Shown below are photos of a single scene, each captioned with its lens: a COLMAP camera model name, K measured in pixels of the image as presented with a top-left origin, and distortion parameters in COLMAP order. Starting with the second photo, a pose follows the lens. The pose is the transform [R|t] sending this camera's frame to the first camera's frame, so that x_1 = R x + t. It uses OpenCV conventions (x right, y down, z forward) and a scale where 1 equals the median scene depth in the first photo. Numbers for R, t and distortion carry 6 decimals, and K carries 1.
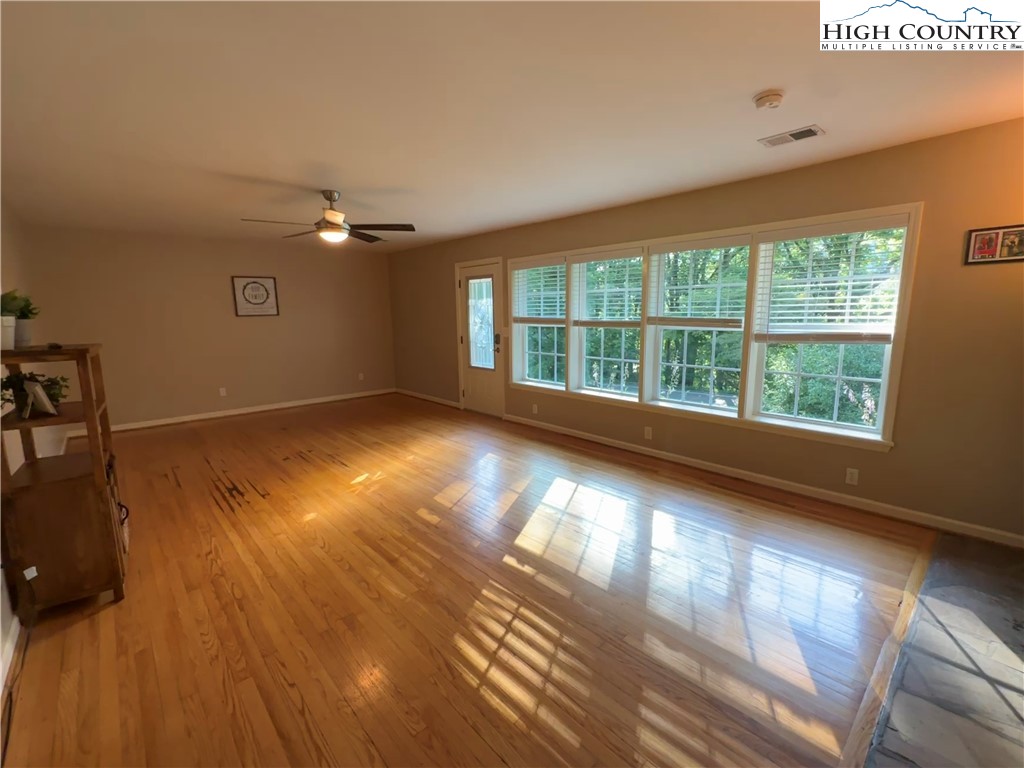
lens RADIAL K [[450.0, 0, 512.0], [0, 450.0, 384.0], [0, 0, 1]] dist [0.001057, -0.000051]
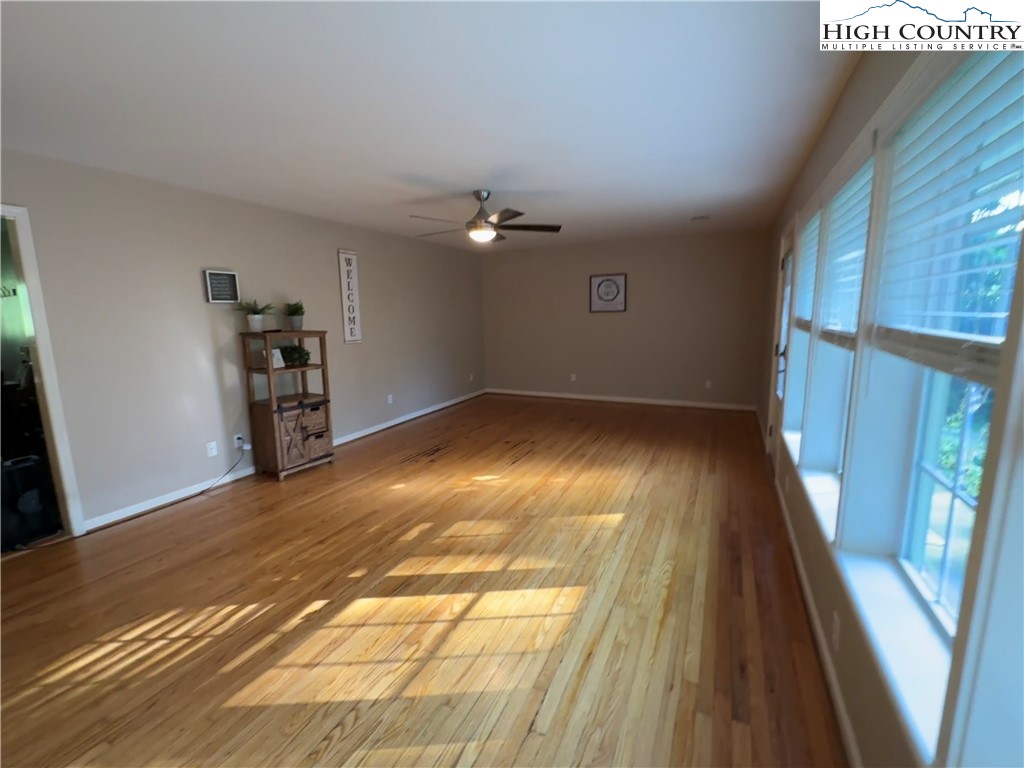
lens RADIAL K [[450.0, 0, 512.0], [0, 450.0, 384.0], [0, 0, 1]] dist [0.001057, -0.000051]
pose [[0.380651, 0.151810, -0.912172, 0.599047], [-0.135218, 0.984967, 0.107498, -0.116951], [0.914779, 0.082422, 0.395456, 0.676916]]
